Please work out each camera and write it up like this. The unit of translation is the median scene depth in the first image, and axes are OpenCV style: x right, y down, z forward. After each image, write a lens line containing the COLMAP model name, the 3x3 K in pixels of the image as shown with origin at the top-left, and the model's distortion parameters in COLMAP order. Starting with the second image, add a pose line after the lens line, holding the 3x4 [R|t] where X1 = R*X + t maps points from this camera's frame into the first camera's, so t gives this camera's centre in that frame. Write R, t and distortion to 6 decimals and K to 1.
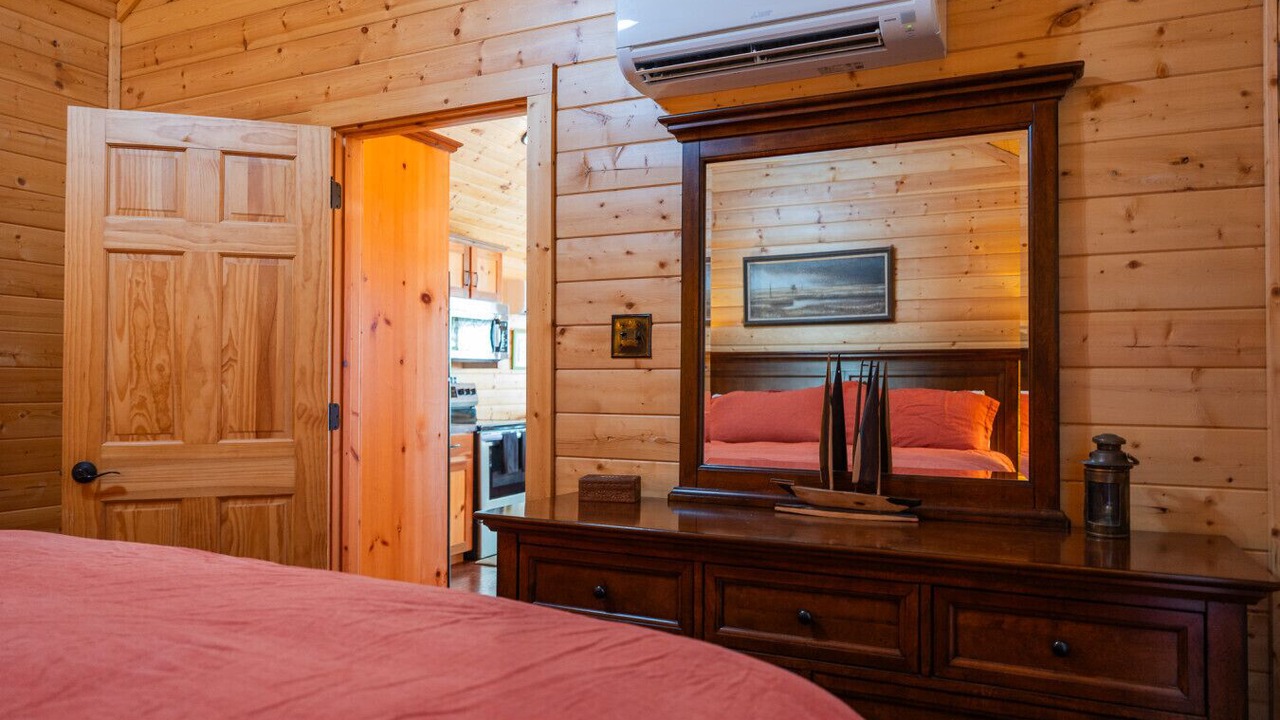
lens RADIAL K [[882.7, 0, 637.8], [0, 882.7, 359.7], [0, 0, 1]] dist [-0.006834, -0.000654]
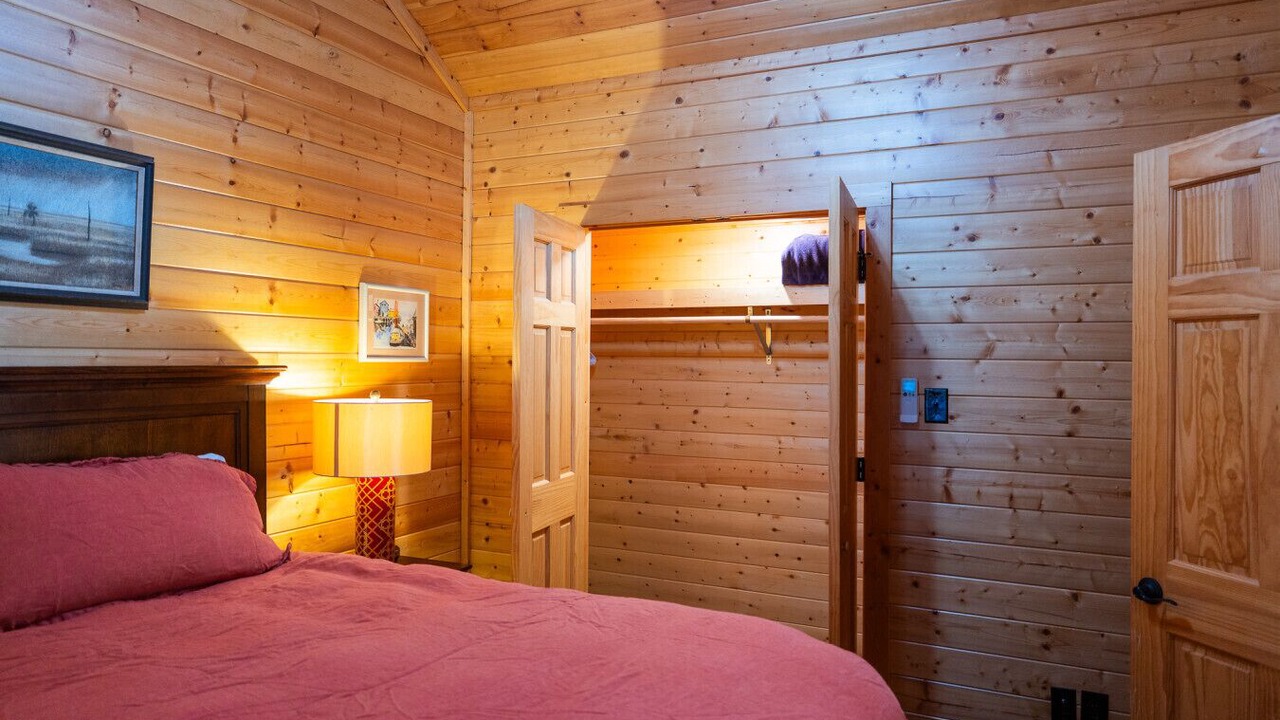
lens RADIAL K [[839.0, 0, 639.6], [0, 839.0, 358.0], [0, 0, 1]] dist [-0.007304, -0.001023]
pose [[-0.001102, -0.003517, -0.999993, 0.156838], [0.011543, 0.999927, -0.003529, -0.091968], [0.999933, -0.011547, -0.001062, 0.509648]]
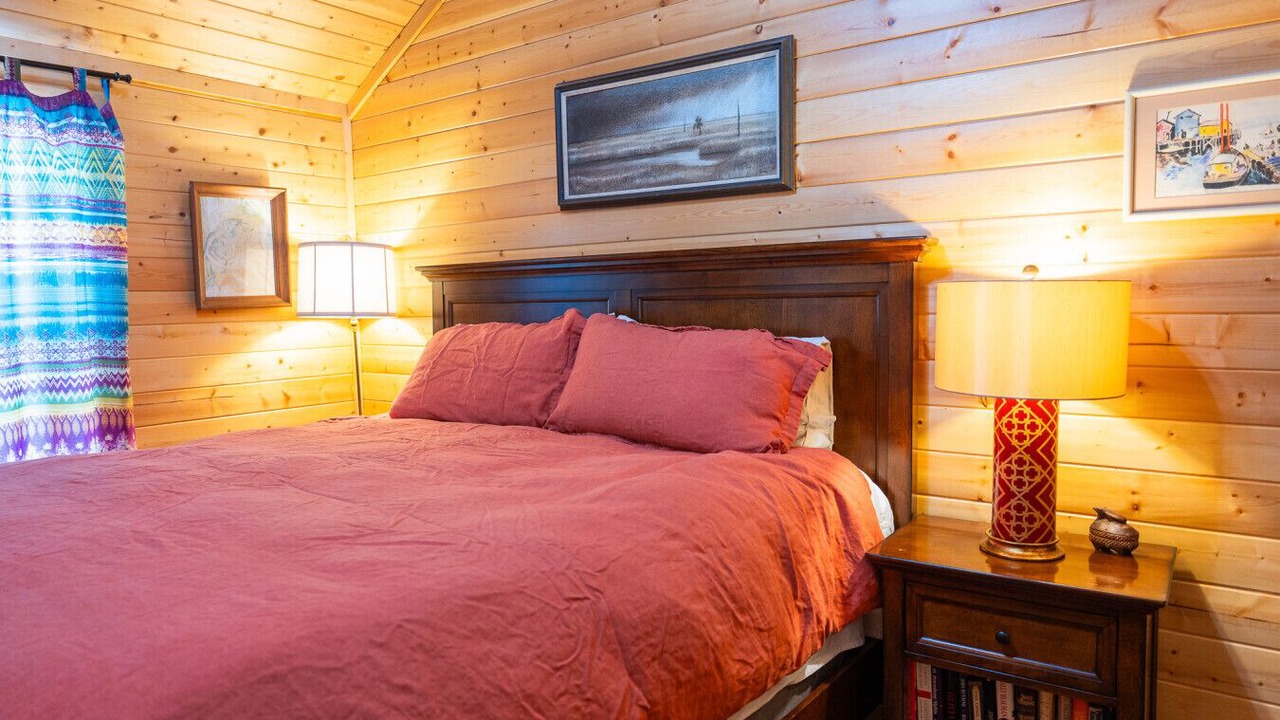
lens RADIAL K [[839.0, 0, 639.6], [0, 839.0, 358.0], [0, 0, 1]] dist [-0.007304, -0.001023]
pose [[-0.980643, 0.001304, 0.195800, -0.765105], [0.011849, 0.998540, 0.052695, -0.019803], [-0.195445, 0.053995, -0.979227, 0.919897]]
